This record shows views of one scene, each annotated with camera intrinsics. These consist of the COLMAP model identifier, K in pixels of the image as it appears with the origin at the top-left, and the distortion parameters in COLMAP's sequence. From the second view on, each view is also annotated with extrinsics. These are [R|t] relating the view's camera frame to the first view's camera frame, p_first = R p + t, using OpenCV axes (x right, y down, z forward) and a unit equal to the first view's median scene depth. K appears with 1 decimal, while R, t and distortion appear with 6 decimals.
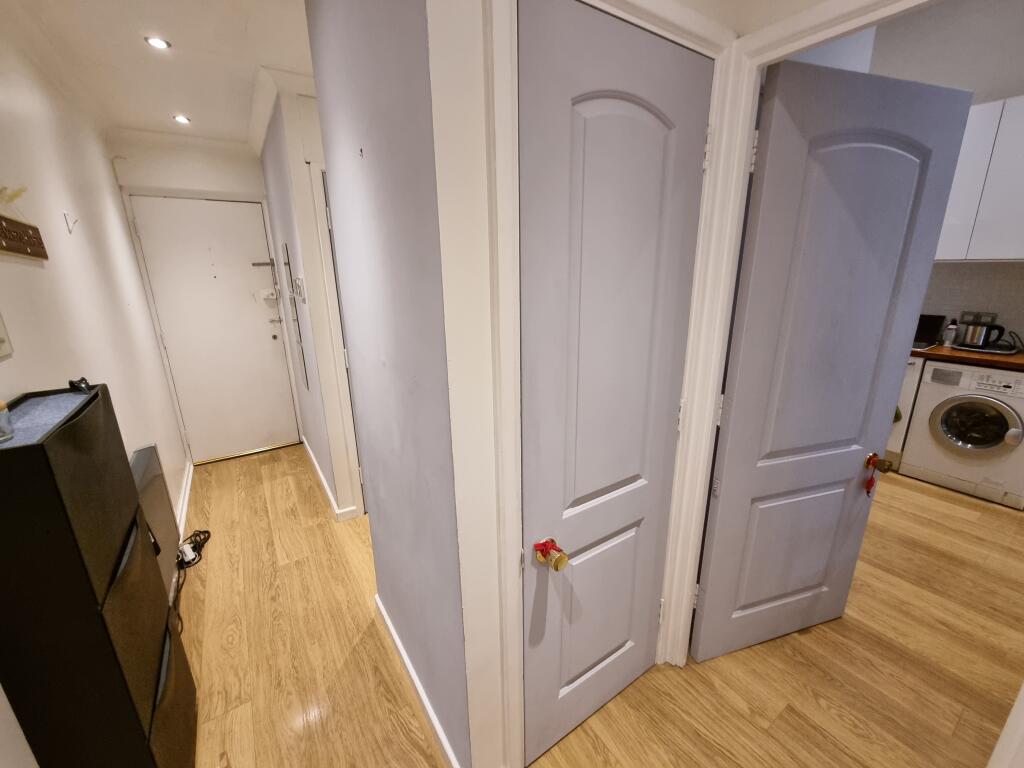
lens RADIAL K [[416.4, 0, 514.6], [0, 416.4, 386.2], [0, 0, 1]] dist [0.000662, 0.000096]
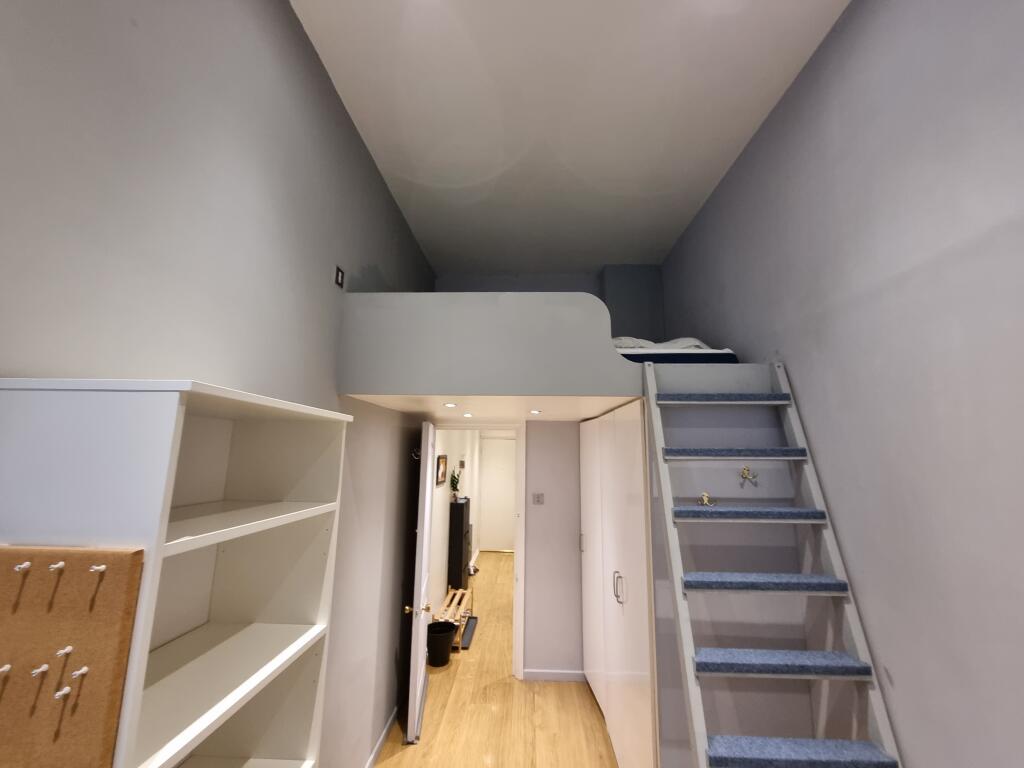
lens RADIAL K [[416.4, 0, 513.2], [0, 416.4, 383.0], [0, 0, 1]] dist [0.000662, 0.000096]
pose [[0.811396, -0.080656, -0.578905, 1.759615], [-0.176579, 0.910330, -0.374326, 0.389423], [0.557186, 0.405949, 0.724395, -2.096240]]
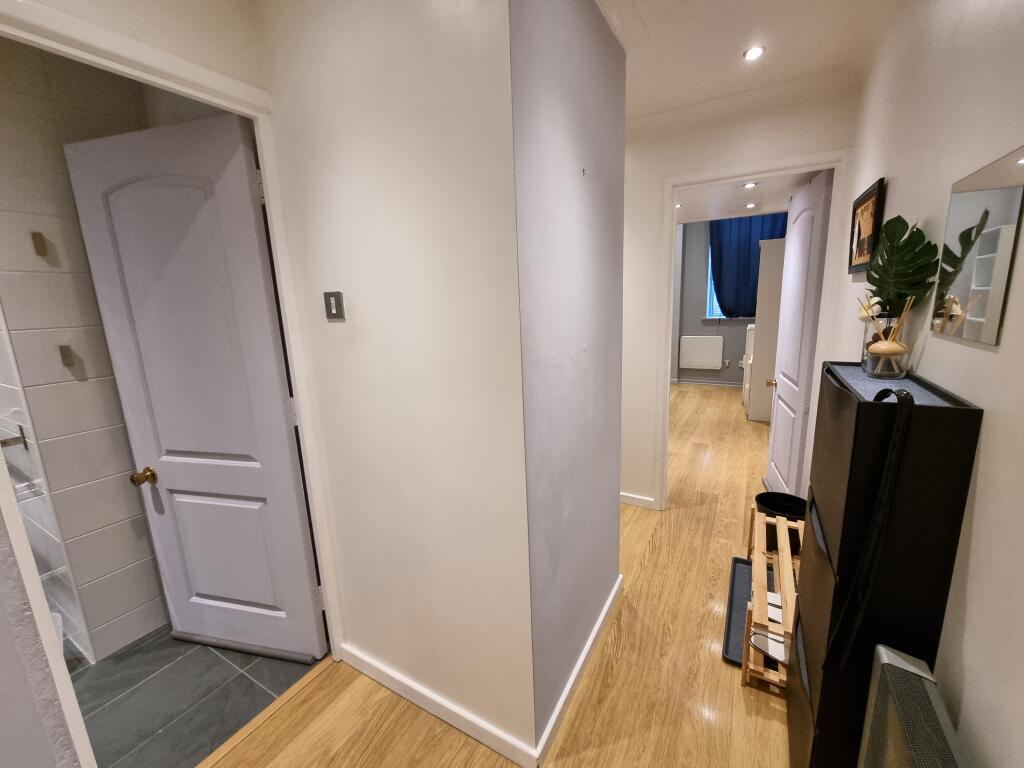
lens RADIAL K [[416.4, 0, 517.4], [0, 416.4, 381.6], [0, 0, 1]] dist [0.000662, 0.000096]
pose [[-0.446981, -0.149939, 0.881888, -0.956923], [0.287069, 0.909667, 0.300162, -0.283486], [-0.847230, 0.387330, -0.363561, 1.221756]]
